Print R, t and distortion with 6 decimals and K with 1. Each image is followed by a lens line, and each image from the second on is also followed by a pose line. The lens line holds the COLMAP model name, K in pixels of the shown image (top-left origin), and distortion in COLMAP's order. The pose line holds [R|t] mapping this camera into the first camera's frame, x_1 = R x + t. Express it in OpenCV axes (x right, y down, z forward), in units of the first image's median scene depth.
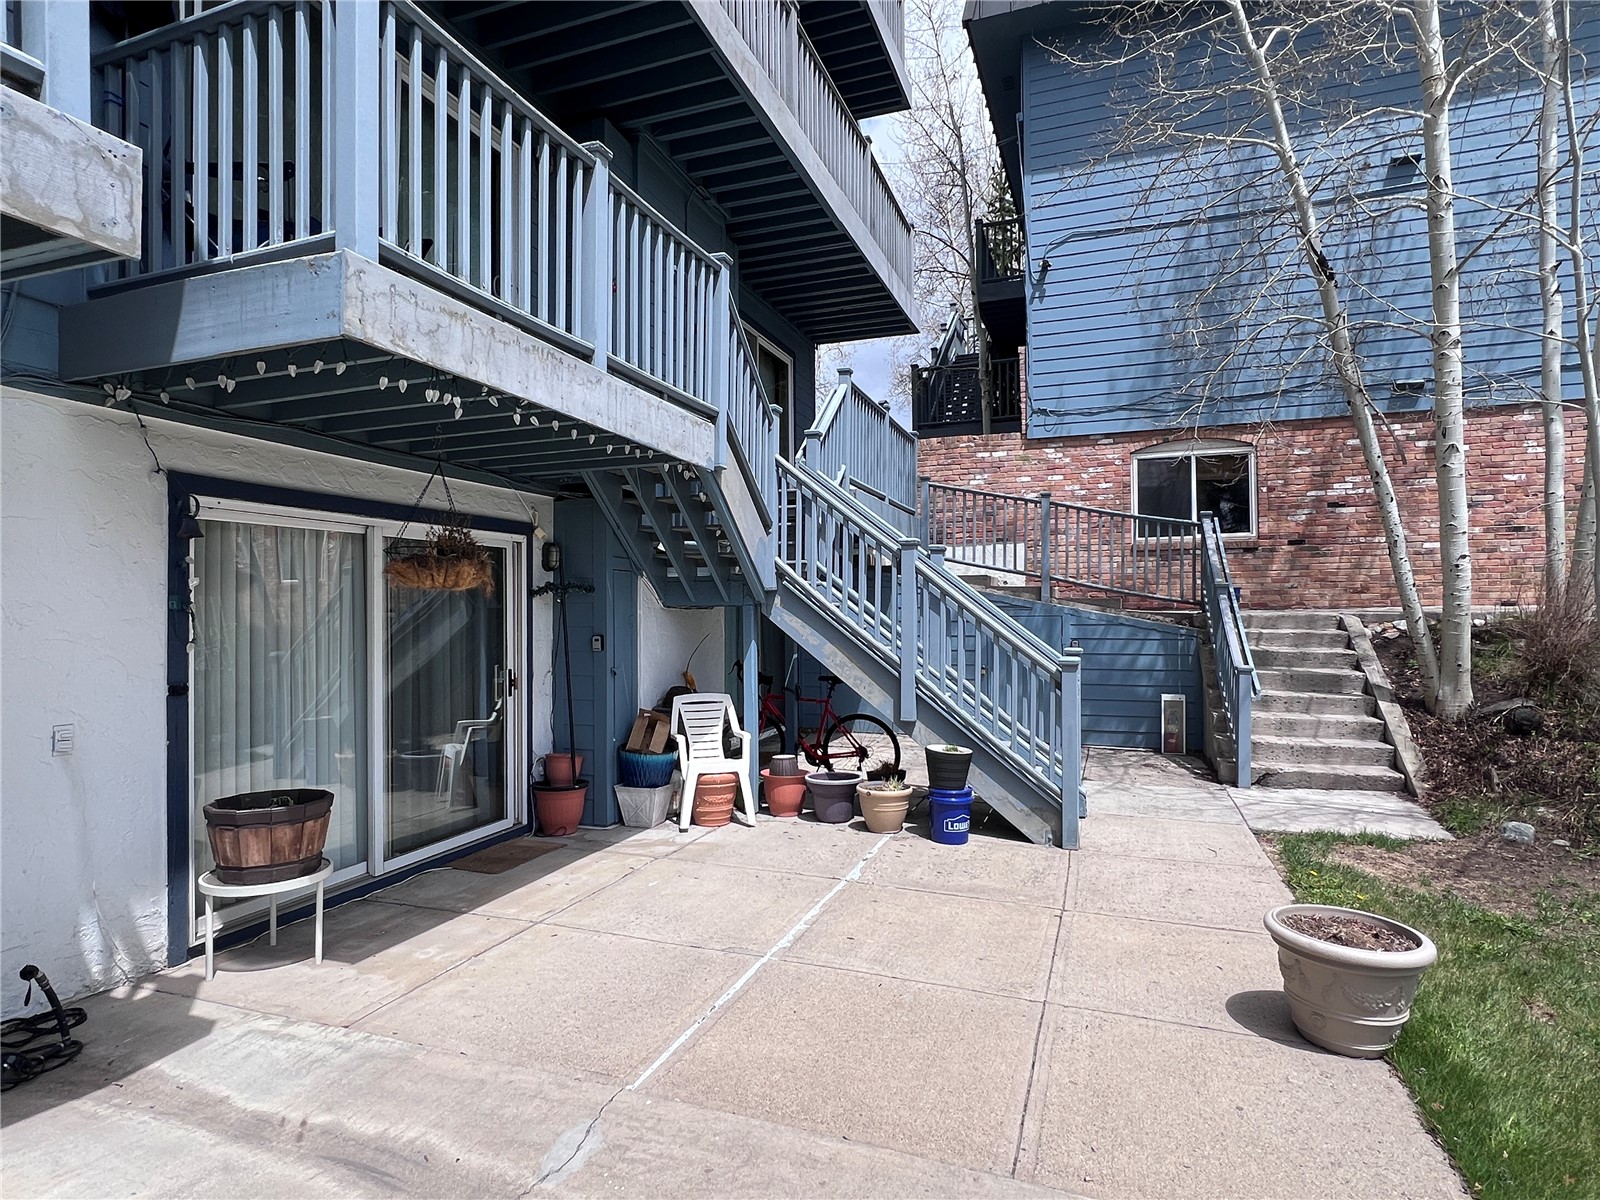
lens RADIAL K [[871.5, 0, 789.0], [0, 871.5, 603.0], [0, 0, 1]] dist [0.004730, 0.000856]
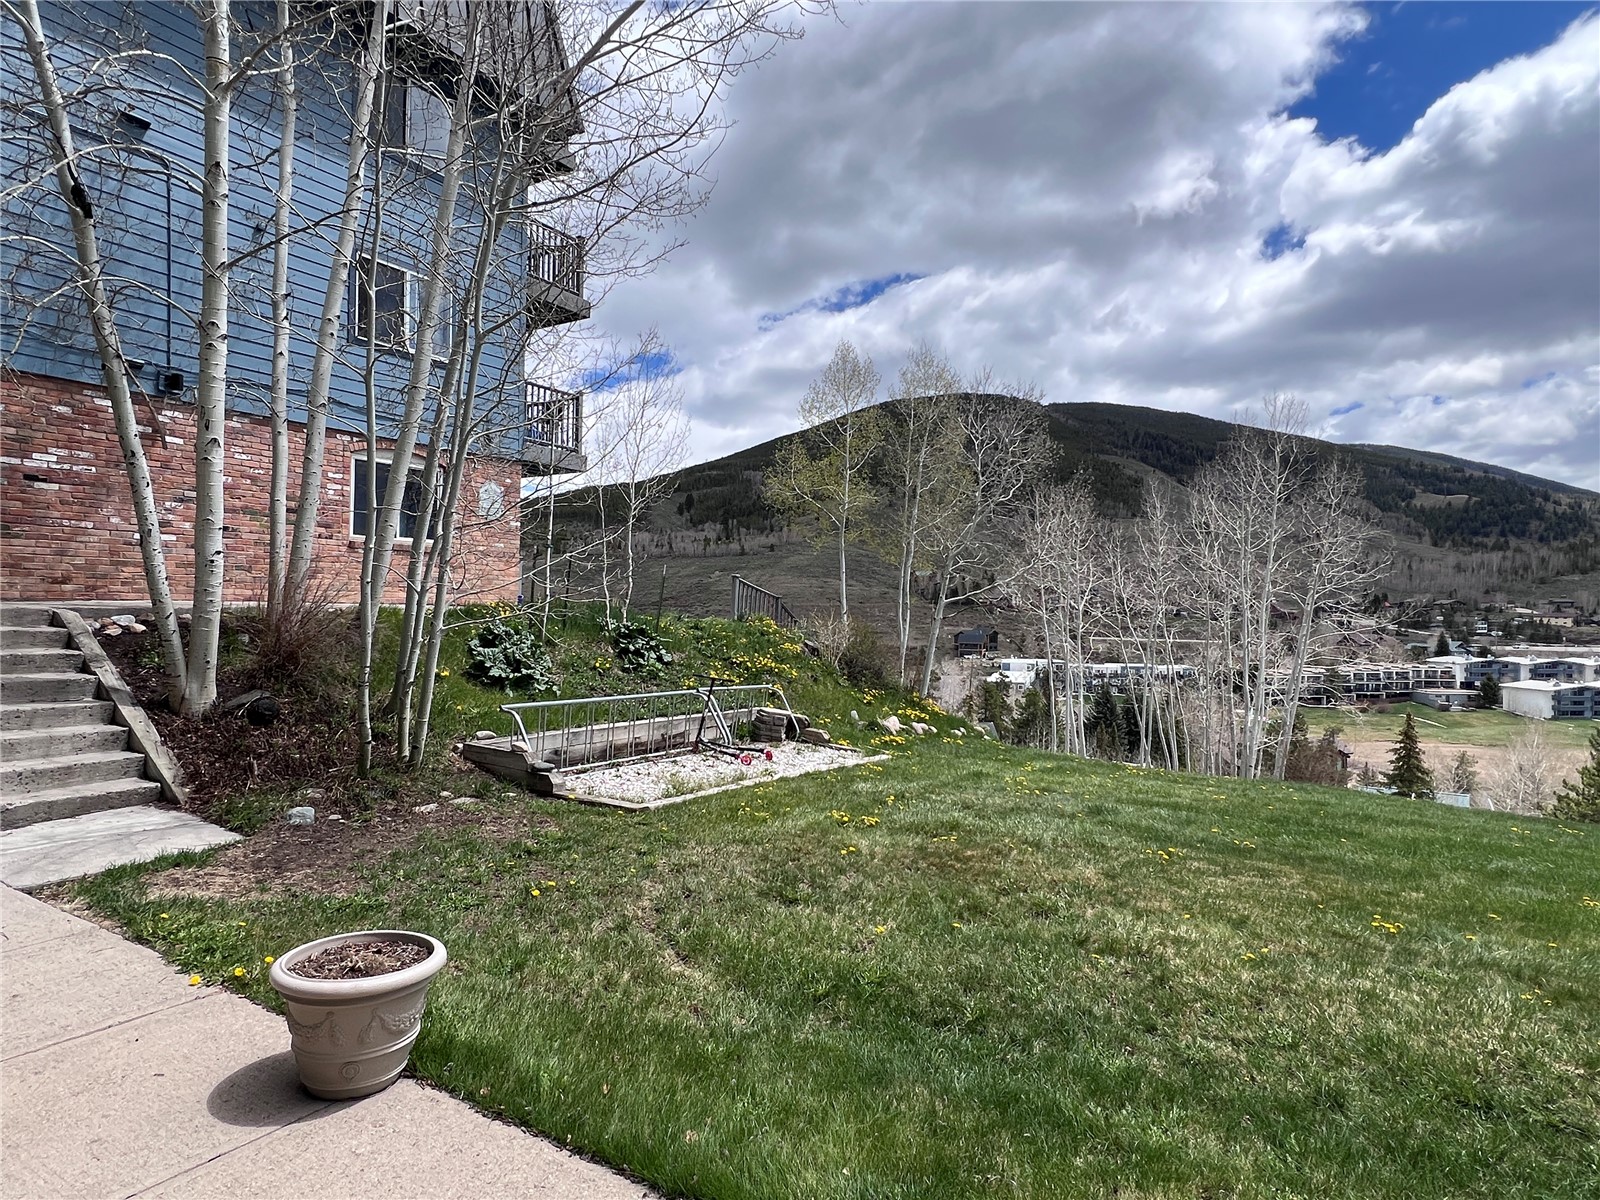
lens RADIAL K [[885.4, 0, 800.0], [0, 885.4, 600.0], [0, 0, 1]] dist [0.000953, 0.000291]
pose [[0.218043, 0.019523, 0.975744, -0.073275], [-0.024751, 0.999589, -0.014470, -0.000848], [-0.975625, -0.020995, 0.218436, 0.140724]]
